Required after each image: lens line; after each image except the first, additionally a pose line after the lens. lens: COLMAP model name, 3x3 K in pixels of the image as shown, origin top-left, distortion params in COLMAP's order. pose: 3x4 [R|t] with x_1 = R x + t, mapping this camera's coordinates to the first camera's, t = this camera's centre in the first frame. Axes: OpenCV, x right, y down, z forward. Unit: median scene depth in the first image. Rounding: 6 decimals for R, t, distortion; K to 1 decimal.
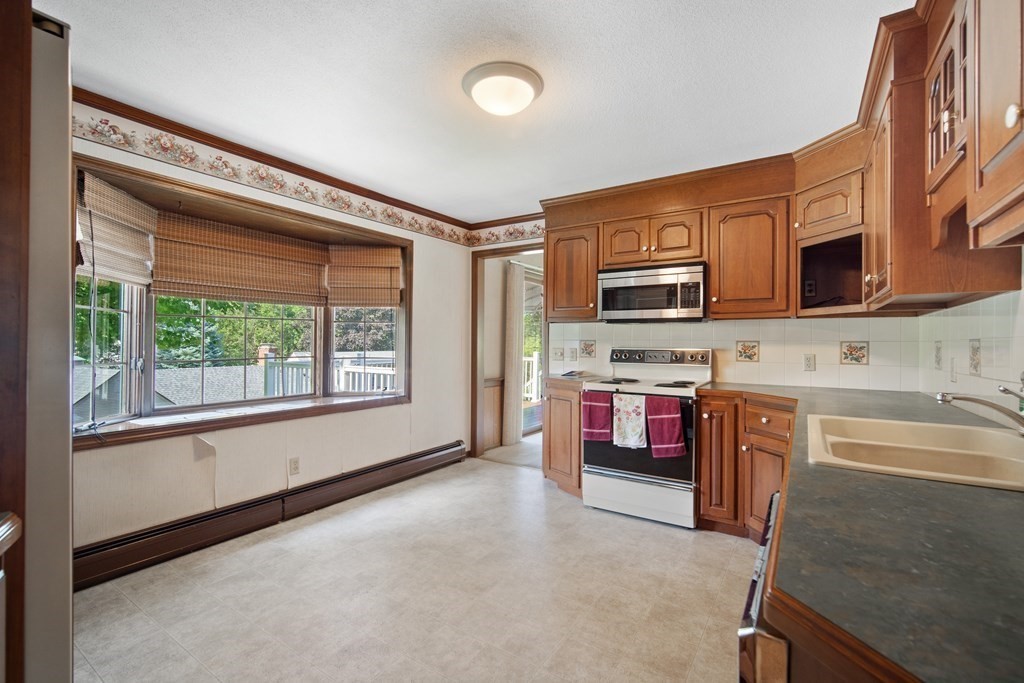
lens RADIAL K [[463.1, 0, 515.6], [0, 463.1, 341.0], [0, 0, 1]] dist [0.000004, 0.000237]
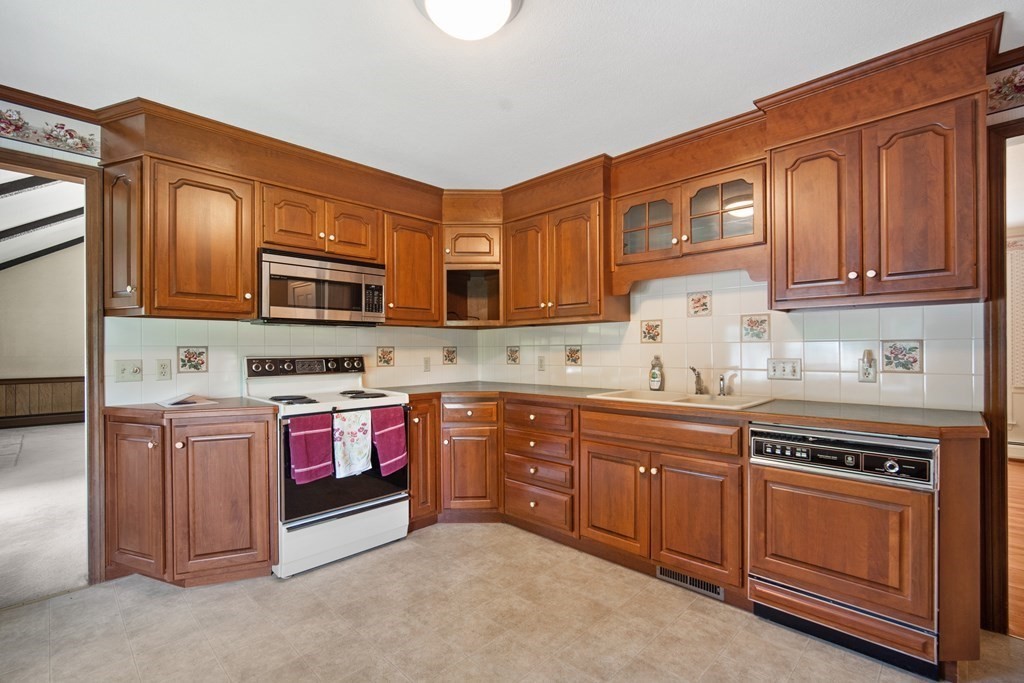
lens RADIAL K [[461.4, 0, 515.5], [0, 461.4, 350.0], [0, 0, 1]] dist [-0.006489, 0.000326]
pose [[0.191364, -0.010723, 0.981461, -0.497681], [0.002847, 0.999942, 0.010370, -0.002611], [-0.981515, 0.000809, 0.191384, 0.541000]]
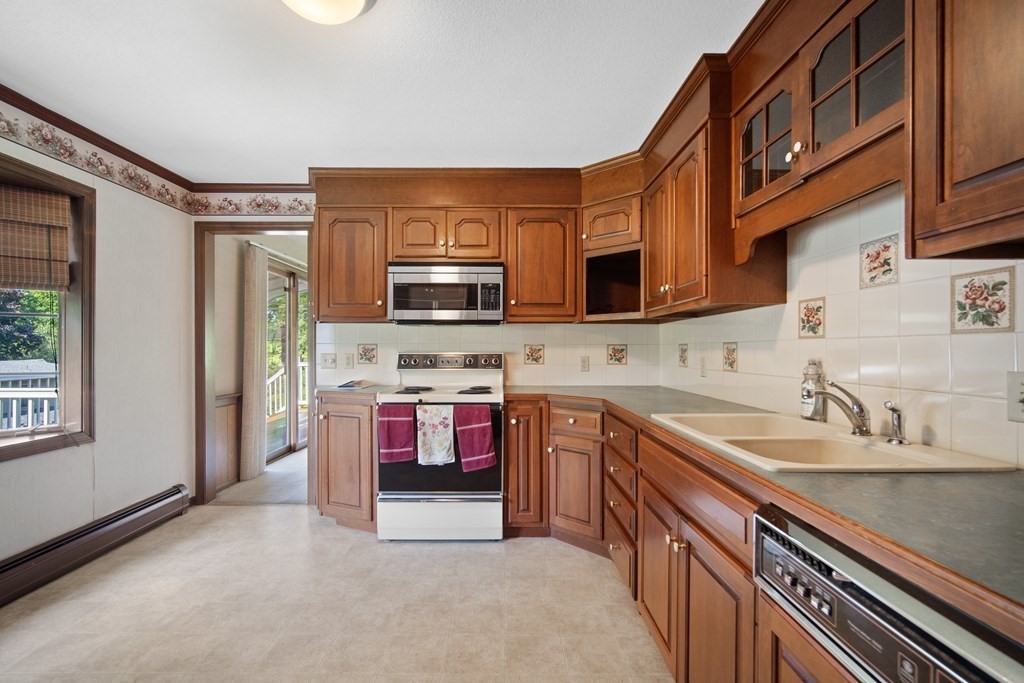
lens RADIAL K [[461.4, 0, 515.5], [0, 461.4, 350.0], [0, 0, 1]] dist [-0.006489, 0.000326]
pose [[0.831183, -0.008791, 0.555930, -0.113645], [0.002893, 0.999930, 0.011486, 0.000674], [-0.555992, -0.007939, 0.831150, 0.177587]]
